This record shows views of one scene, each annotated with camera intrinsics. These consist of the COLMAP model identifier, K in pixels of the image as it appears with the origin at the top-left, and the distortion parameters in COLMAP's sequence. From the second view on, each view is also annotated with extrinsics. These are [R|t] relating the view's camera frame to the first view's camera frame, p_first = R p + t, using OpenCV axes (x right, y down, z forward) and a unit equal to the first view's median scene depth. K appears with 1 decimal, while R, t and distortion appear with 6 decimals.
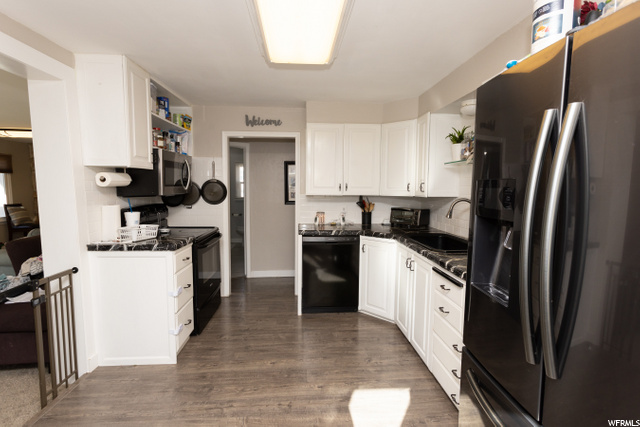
lens RADIAL K [[312.0, 0, 318.0], [0, 312.0, 211.3], [0, 0, 1]] dist [0.003187, 0.000957]
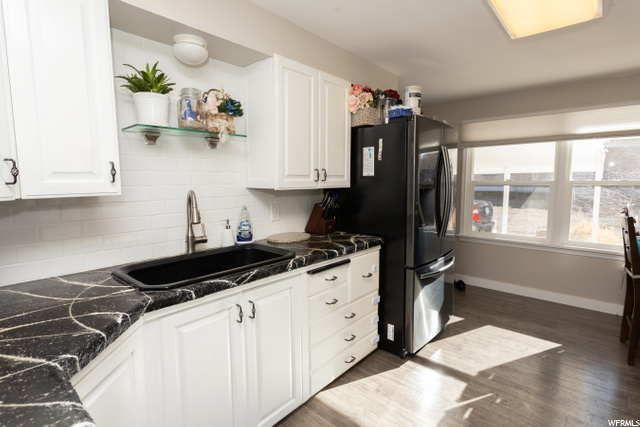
lens RADIAL K [[312.0, 0, 318.0], [0, 312.0, 211.3], [0, 0, 1]] dist [0.003187, 0.000957]
pose [[-0.694972, -0.077320, 0.714868, -0.128079], [0.057528, 0.985035, 0.162469, -0.063738], [-0.716732, 0.154036, -0.680123, 0.913135]]
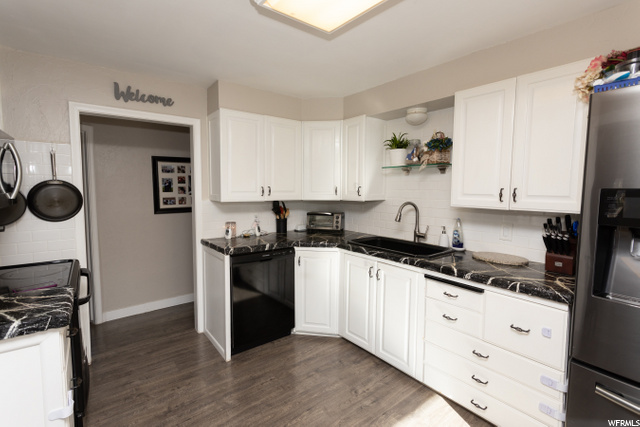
lens RADIAL K [[299.9, 0, 318.8], [0, 299.9, 211.0], [0, 0, 1]] dist [0.000601, 0.000189]
pose [[0.824569, -0.045528, 0.563927, -0.253377], [0.045799, 0.998857, 0.013674, -0.028033], [-0.563905, 0.014553, 0.825711, 0.249162]]
